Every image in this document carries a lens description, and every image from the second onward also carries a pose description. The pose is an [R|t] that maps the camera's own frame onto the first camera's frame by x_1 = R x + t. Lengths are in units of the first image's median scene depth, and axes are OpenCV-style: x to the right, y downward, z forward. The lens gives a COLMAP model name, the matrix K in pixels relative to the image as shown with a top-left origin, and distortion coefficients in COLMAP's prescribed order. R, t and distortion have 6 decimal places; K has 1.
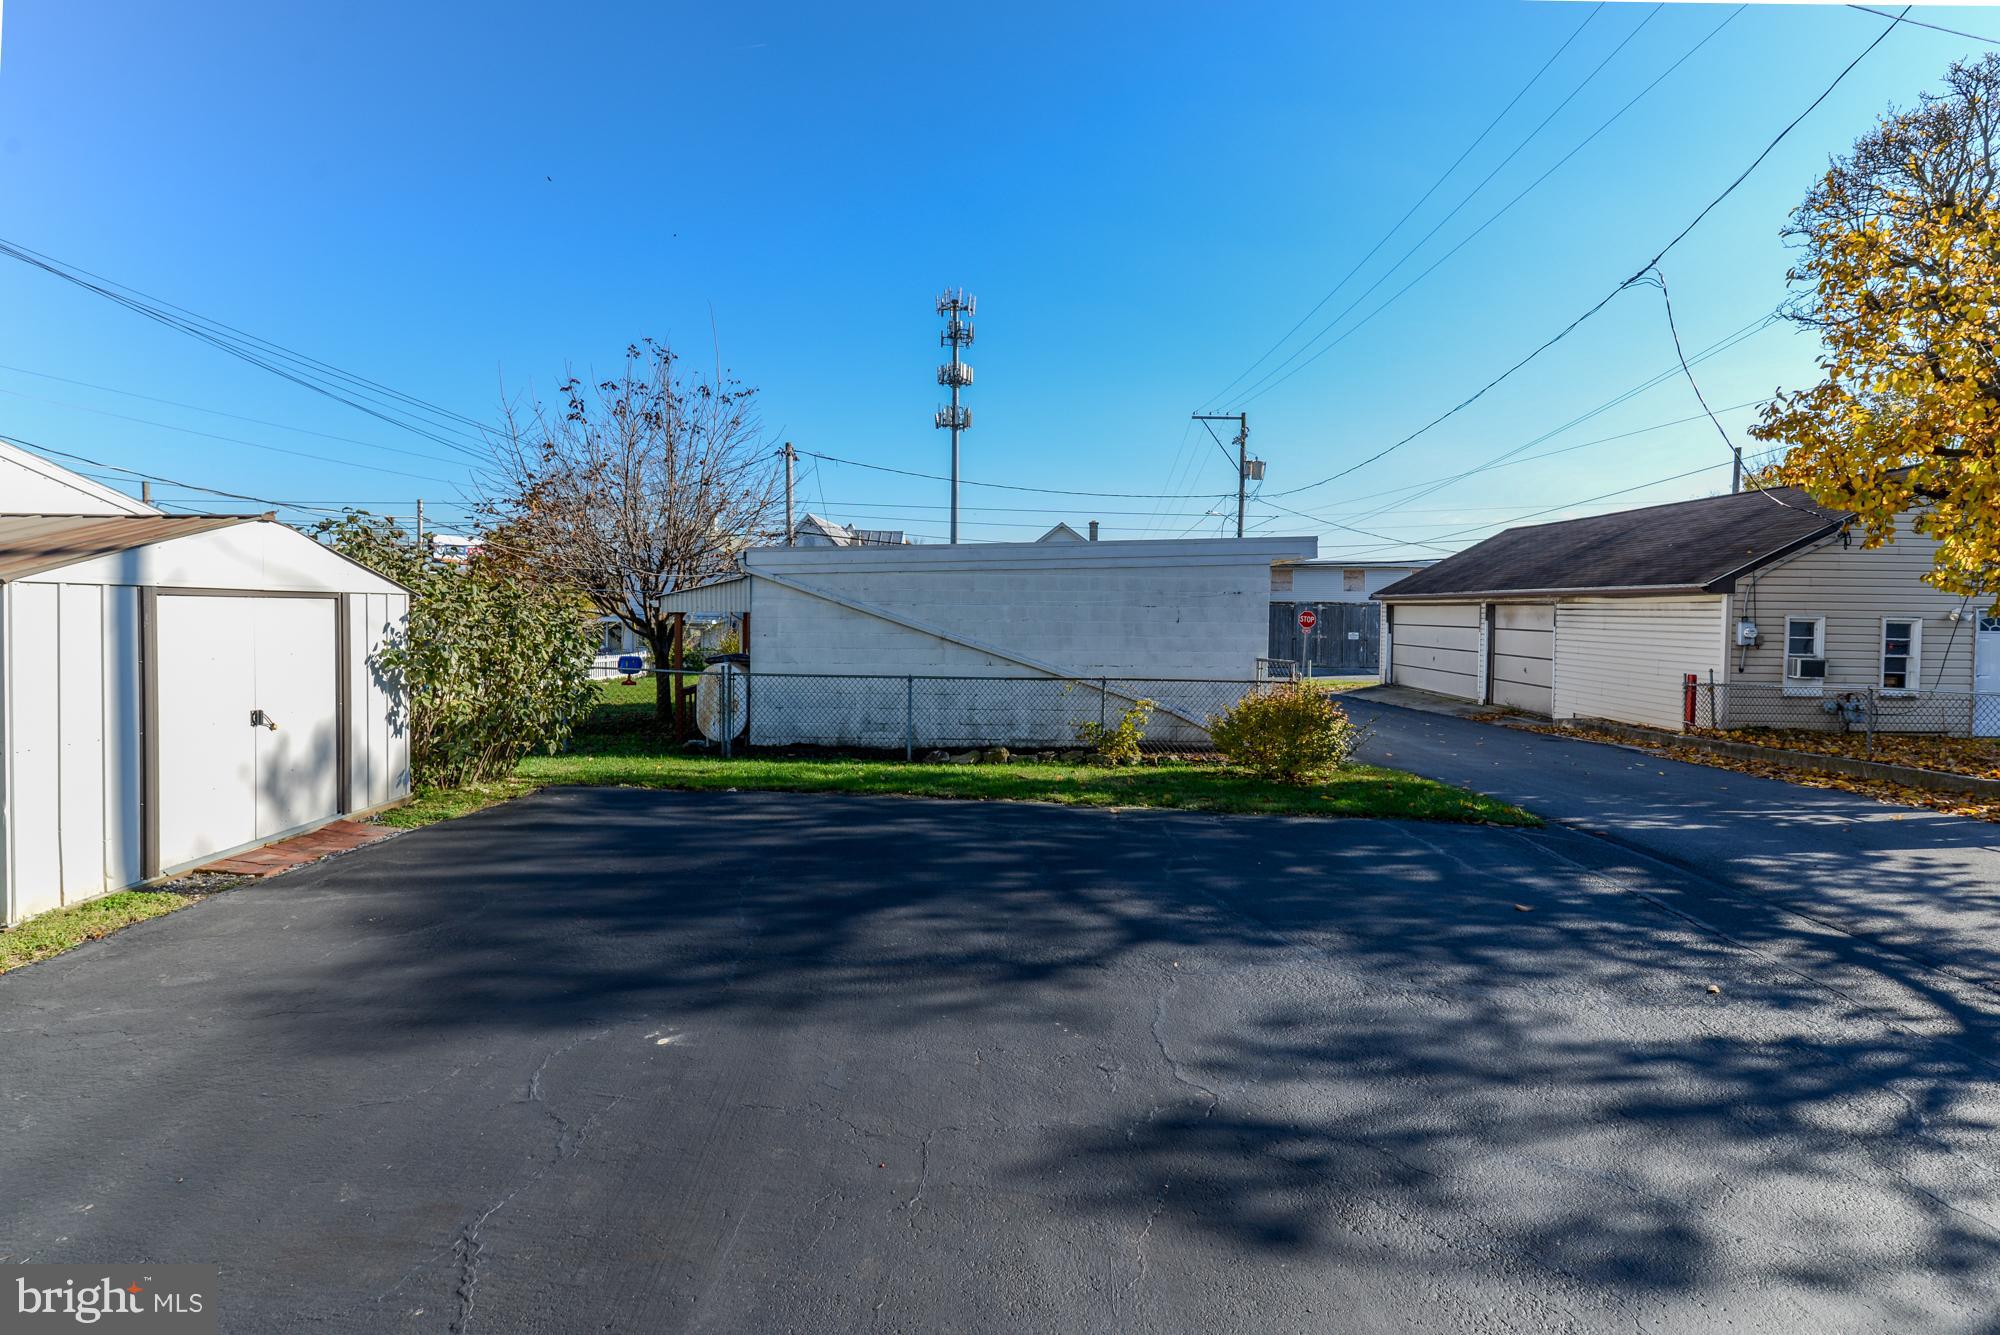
lens RADIAL K [[883.3, 0, 993.6], [0, 883.3, 660.0], [0, 0, 1]] dist [0.008166, -0.007497]
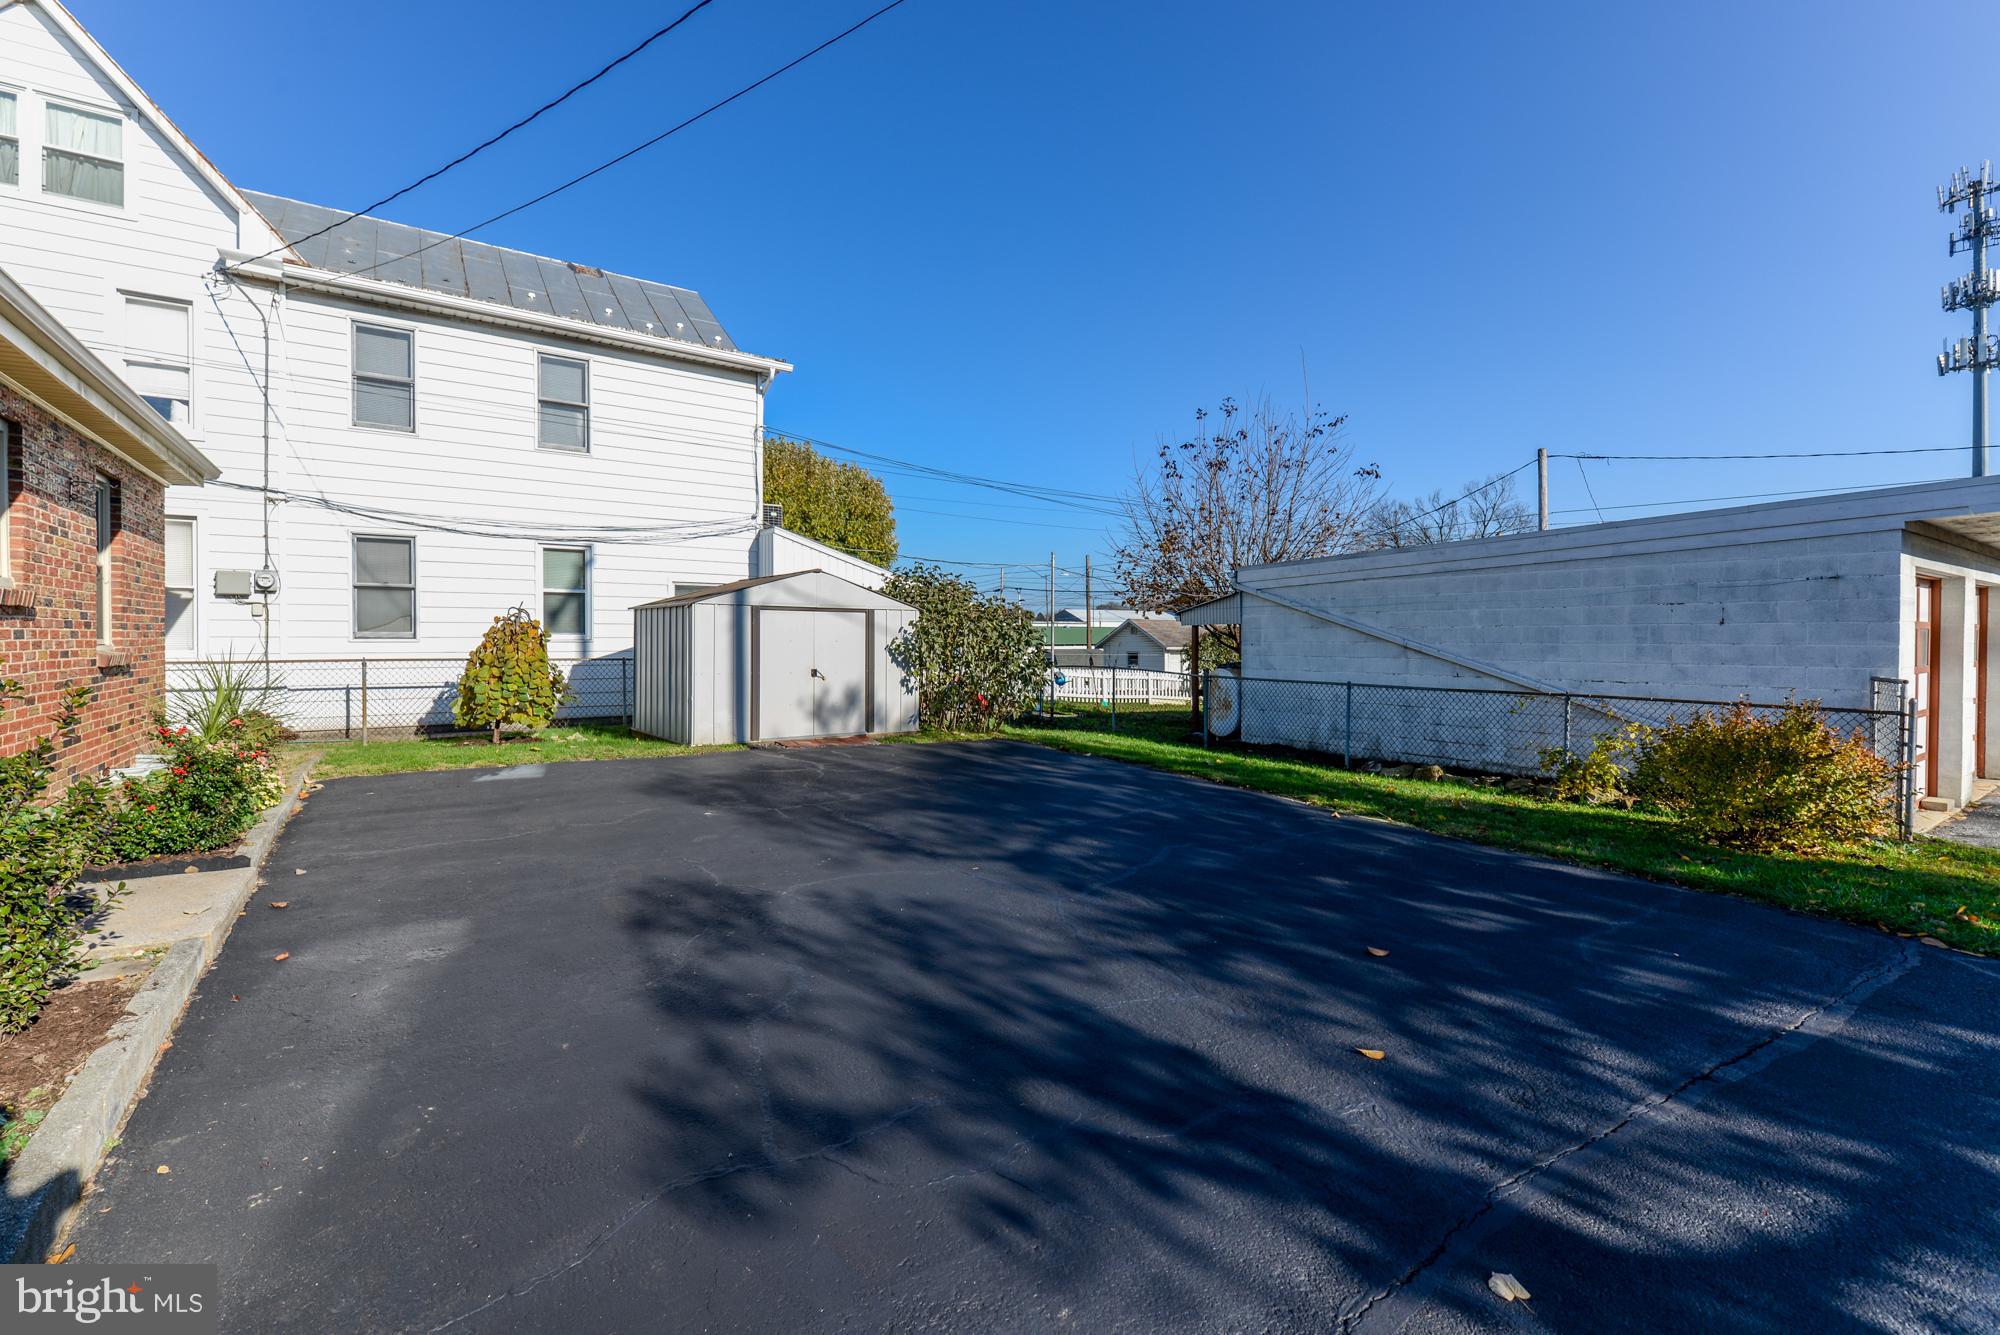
lens RADIAL K [[854.3, 0, 1000.0], [0, 854.3, 667.5], [0, 0, 1]] dist [0.004607, 0.000383]
pose [[0.578429, 0.018623, -0.815520, 0.807827], [-0.042539, 0.999068, -0.007358, 0.042687], [0.814623, 0.038947, 0.578682, 0.213309]]
